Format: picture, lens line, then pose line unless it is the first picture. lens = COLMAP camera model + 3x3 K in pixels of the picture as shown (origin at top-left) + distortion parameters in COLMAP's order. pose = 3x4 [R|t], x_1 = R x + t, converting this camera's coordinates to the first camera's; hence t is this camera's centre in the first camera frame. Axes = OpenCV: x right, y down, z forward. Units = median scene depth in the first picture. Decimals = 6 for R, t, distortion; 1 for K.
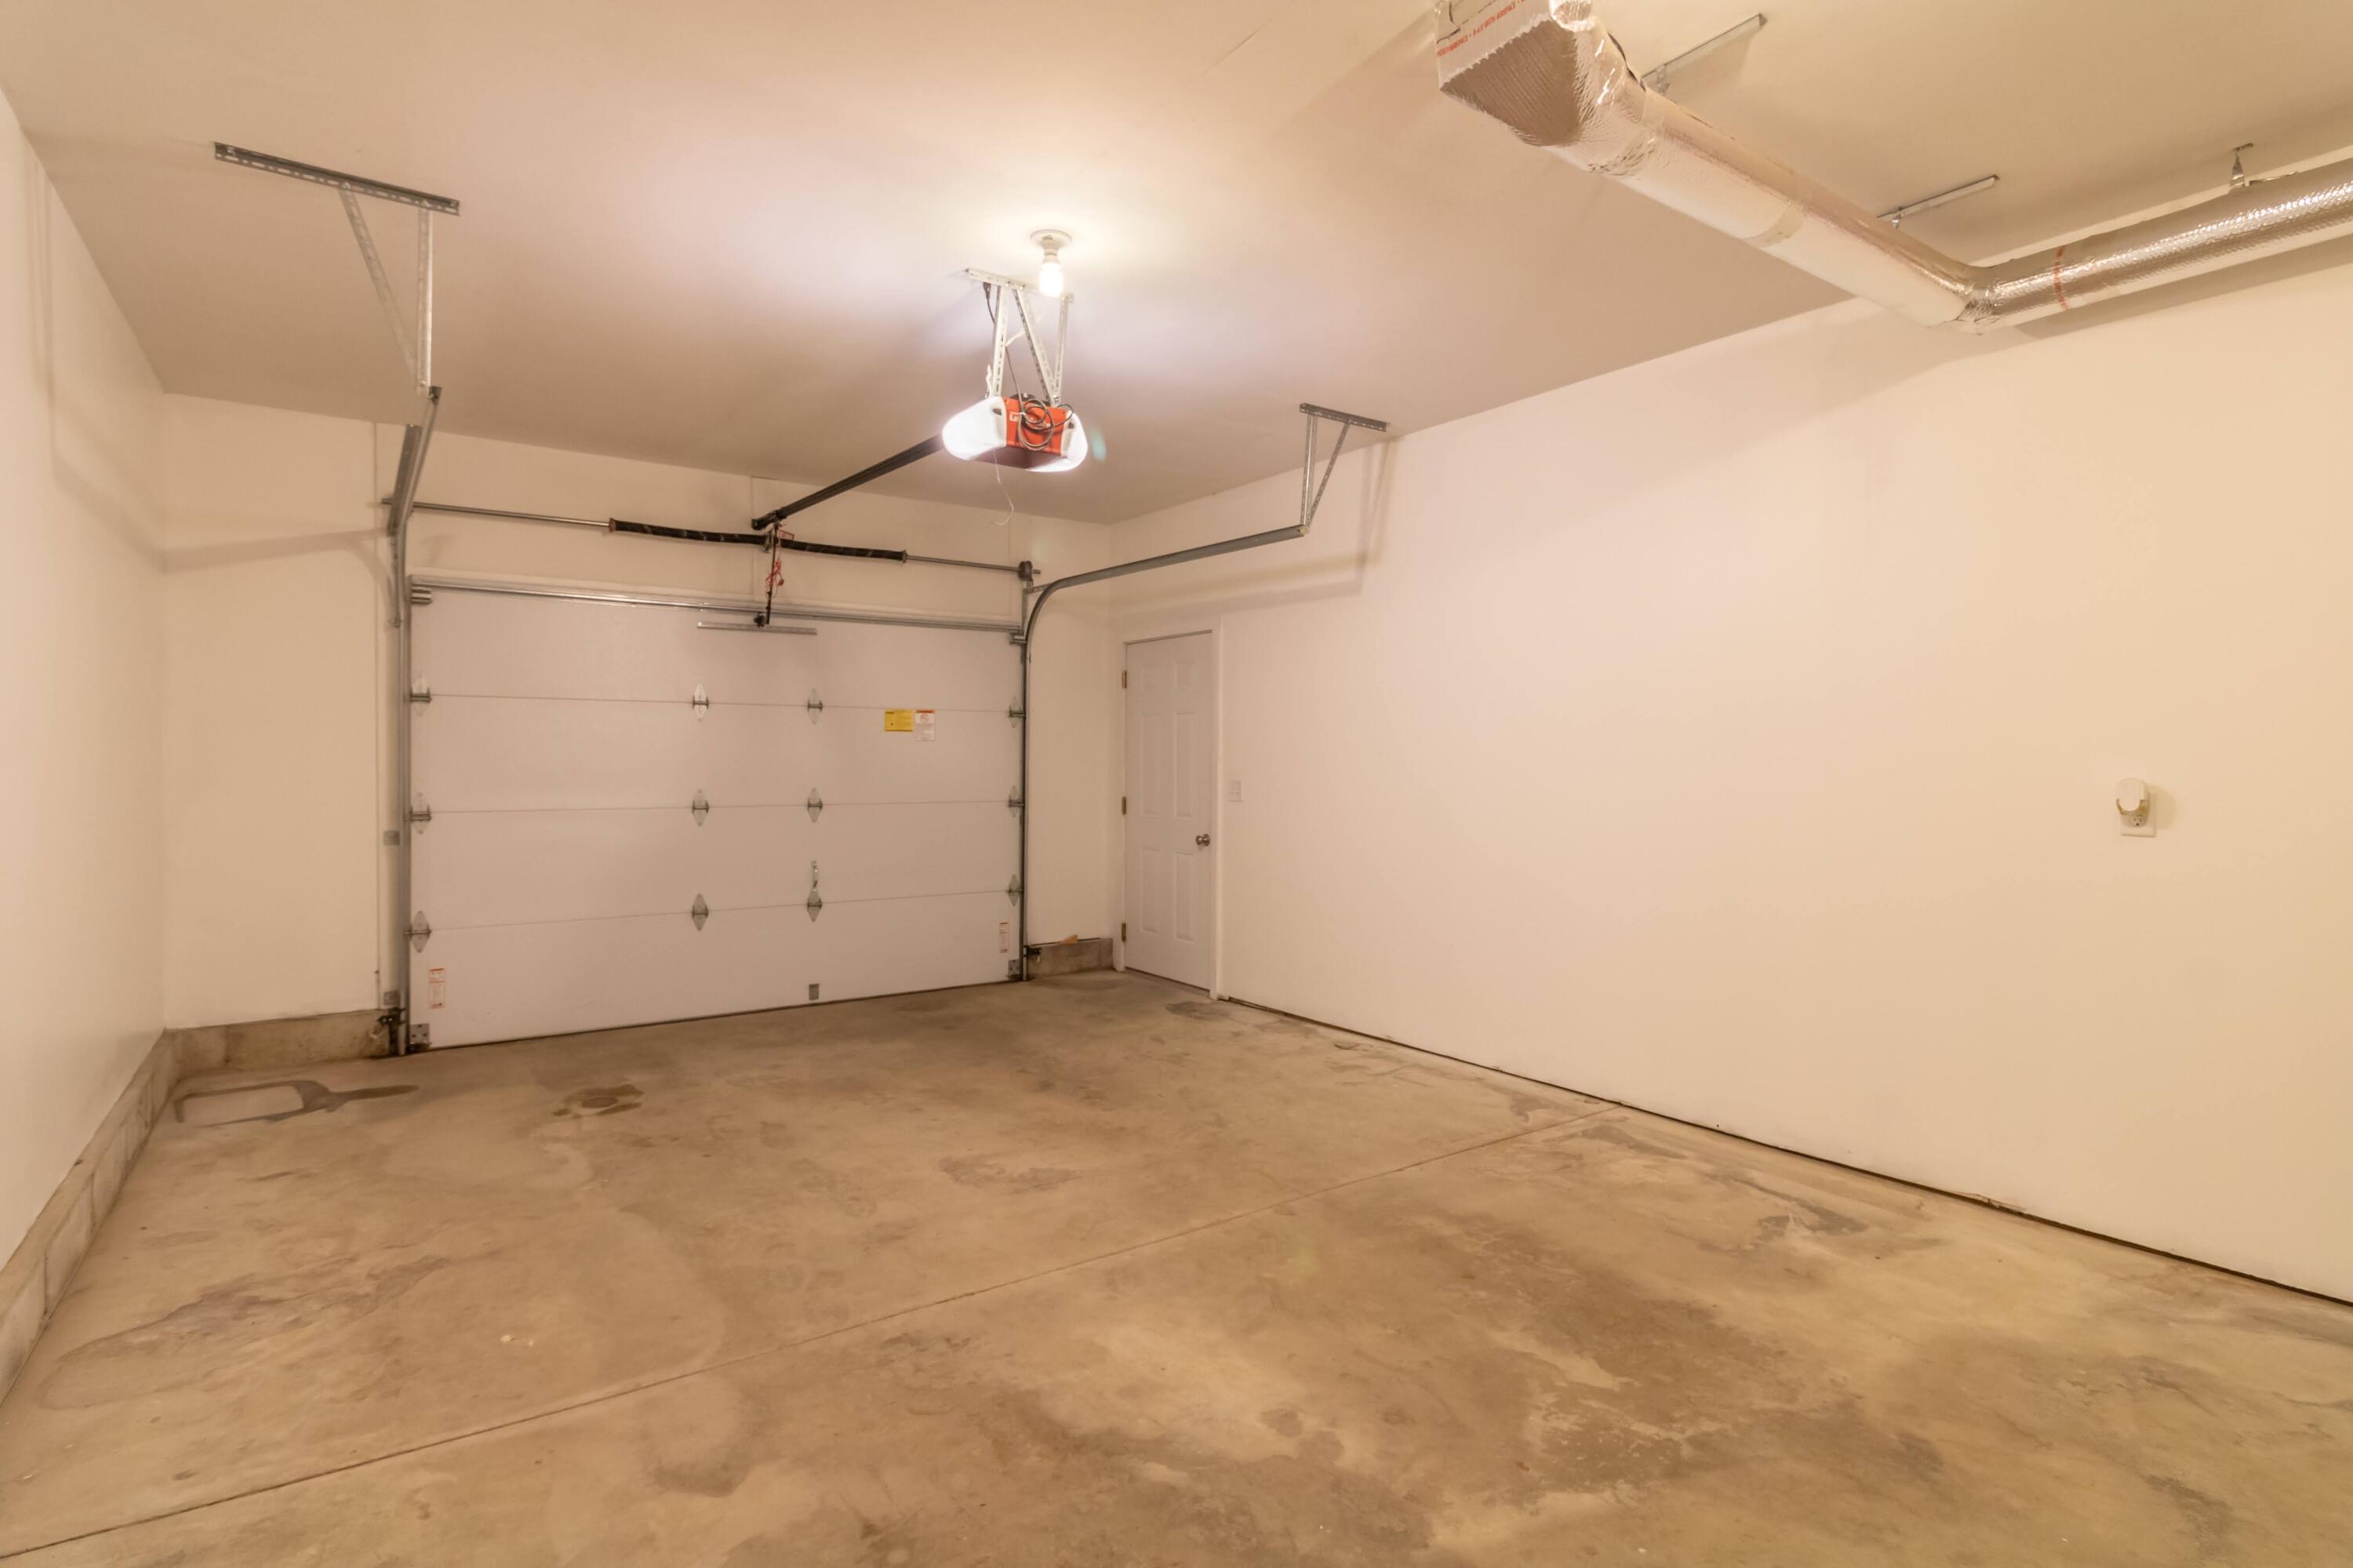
lens RADIAL K [[1155.7, 0, 1176.5], [0, 1155.7, 784.0], [0, 0, 1]] dist [-0.001957, -0.000153]
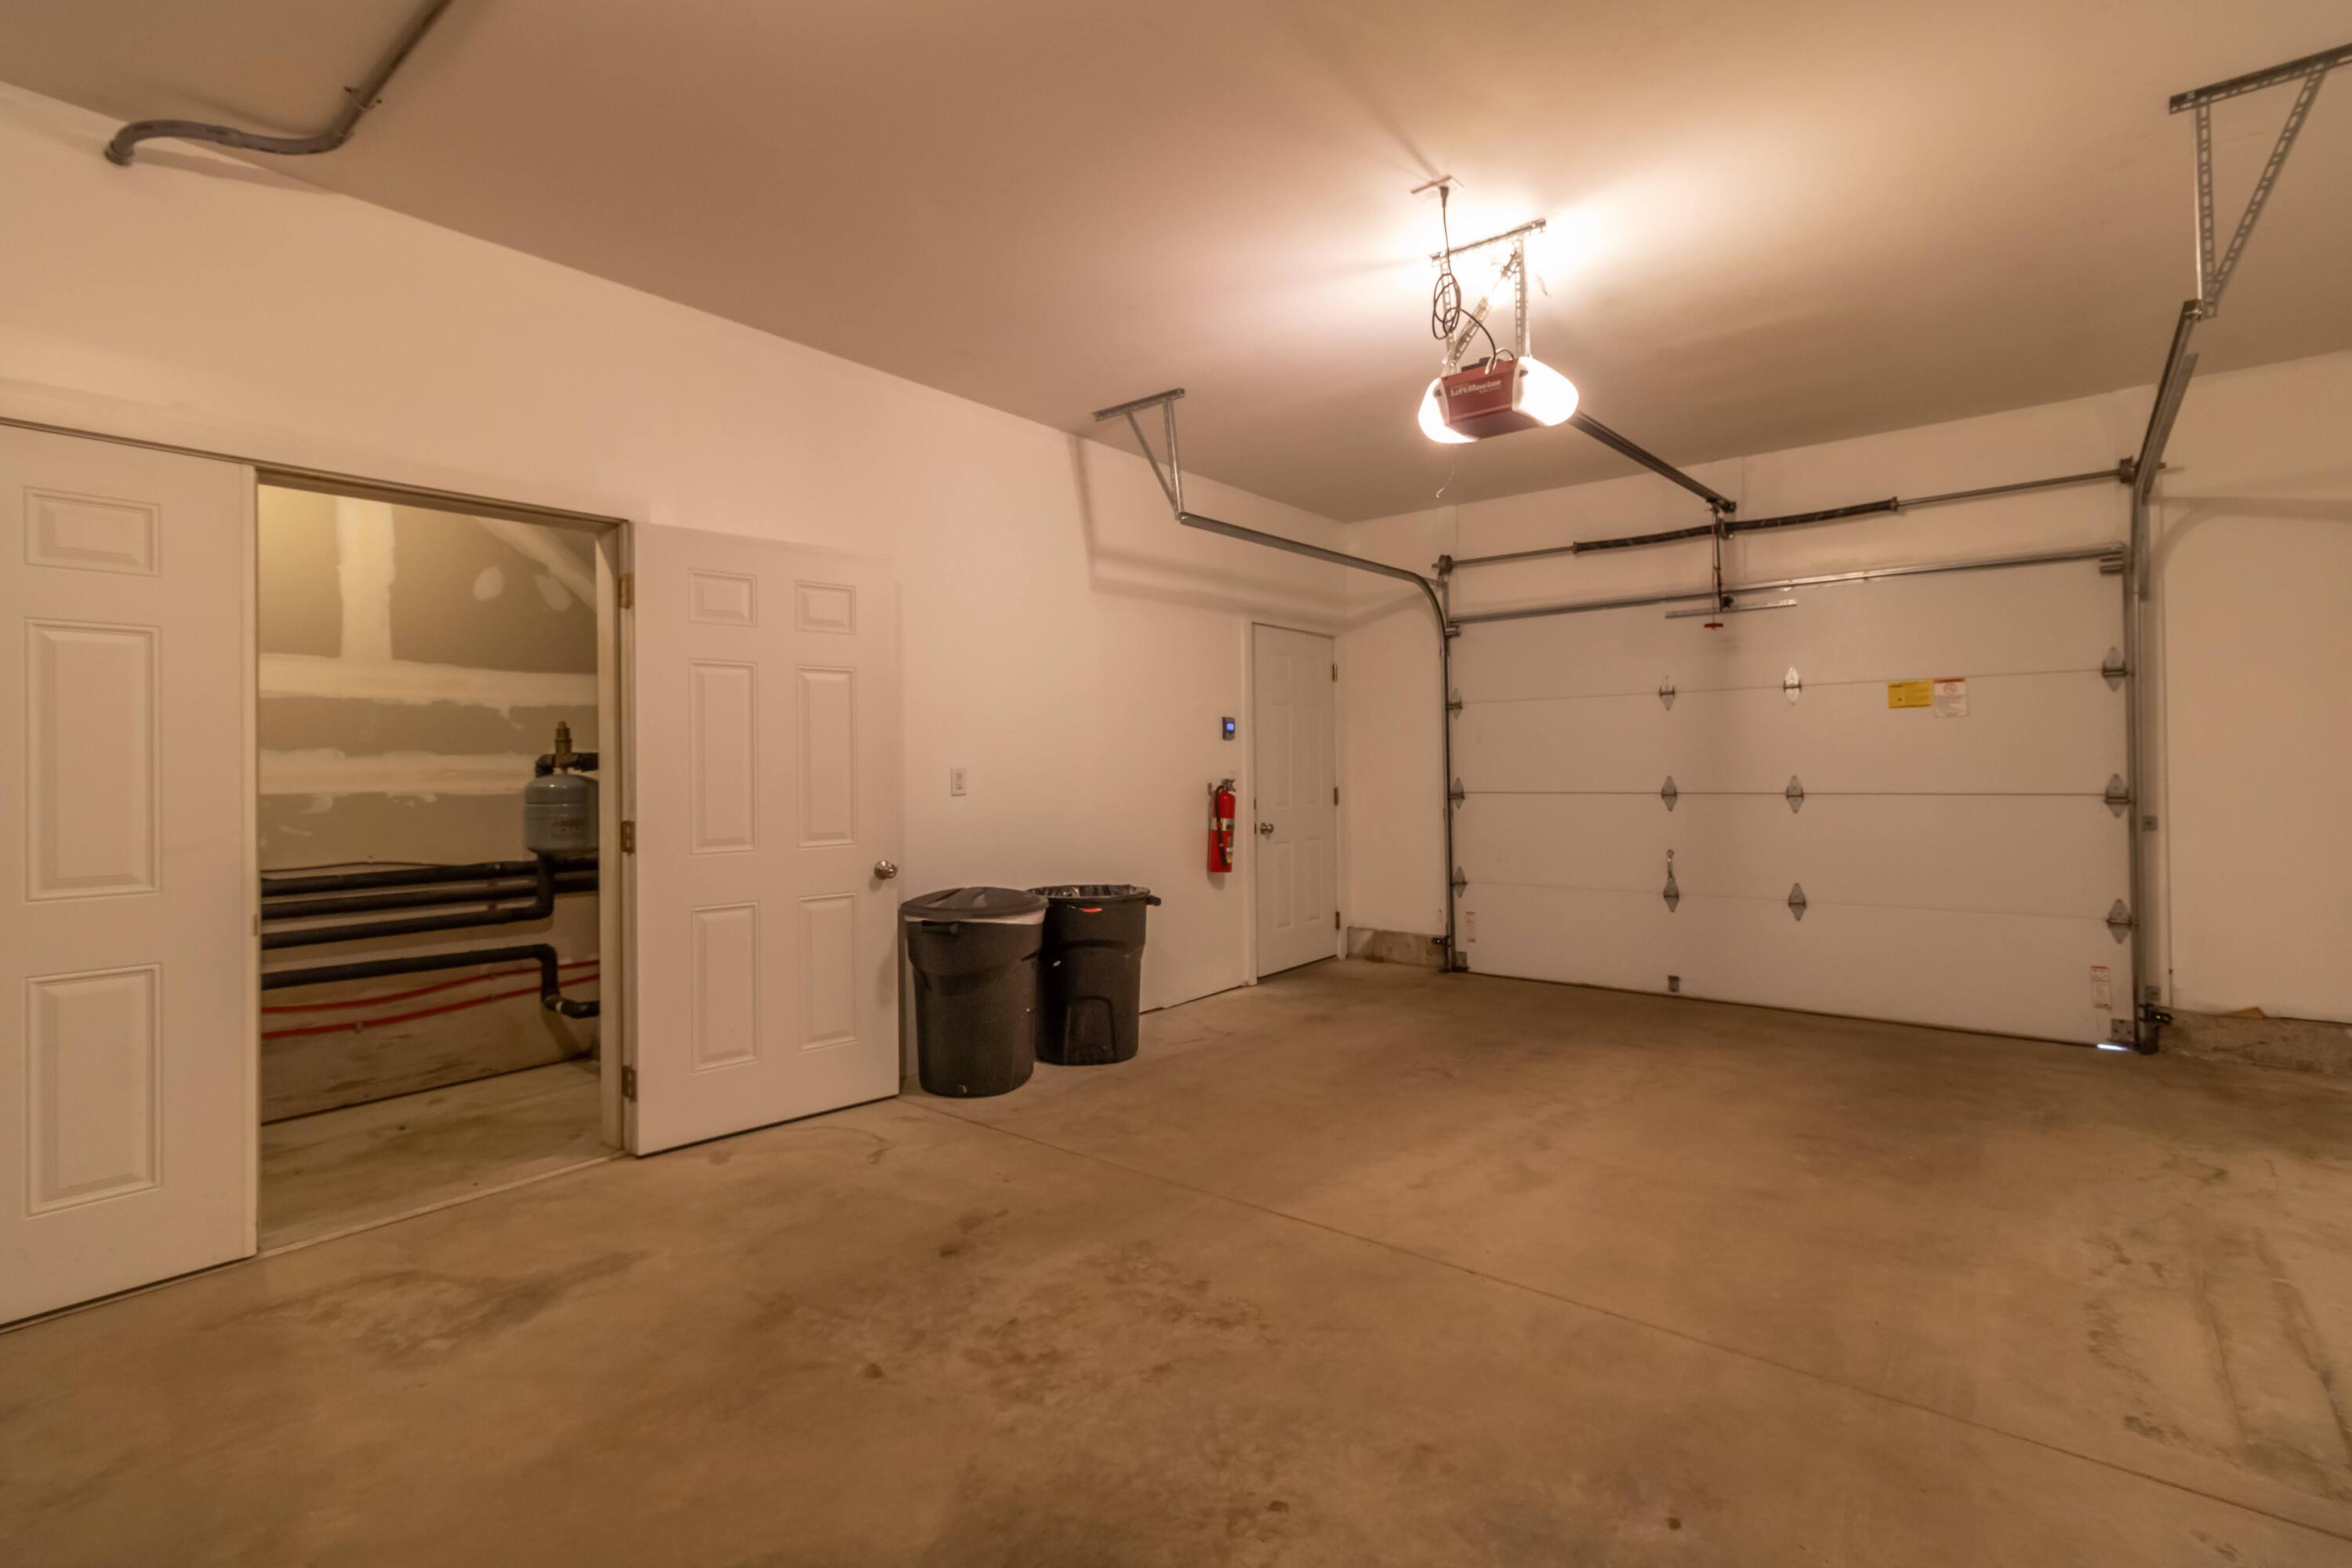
lens RADIAL K [[1083.0, 0, 1176.0], [0, 1083.0, 784.0], [0, 0, 1]] dist [0.002044, 0.000427]
pose [[0.260705, 0.012624, -0.965336, 0.456779], [0.001303, 0.999909, 0.013428, -0.002351], [0.965418, -0.004759, 0.260664, 0.354435]]
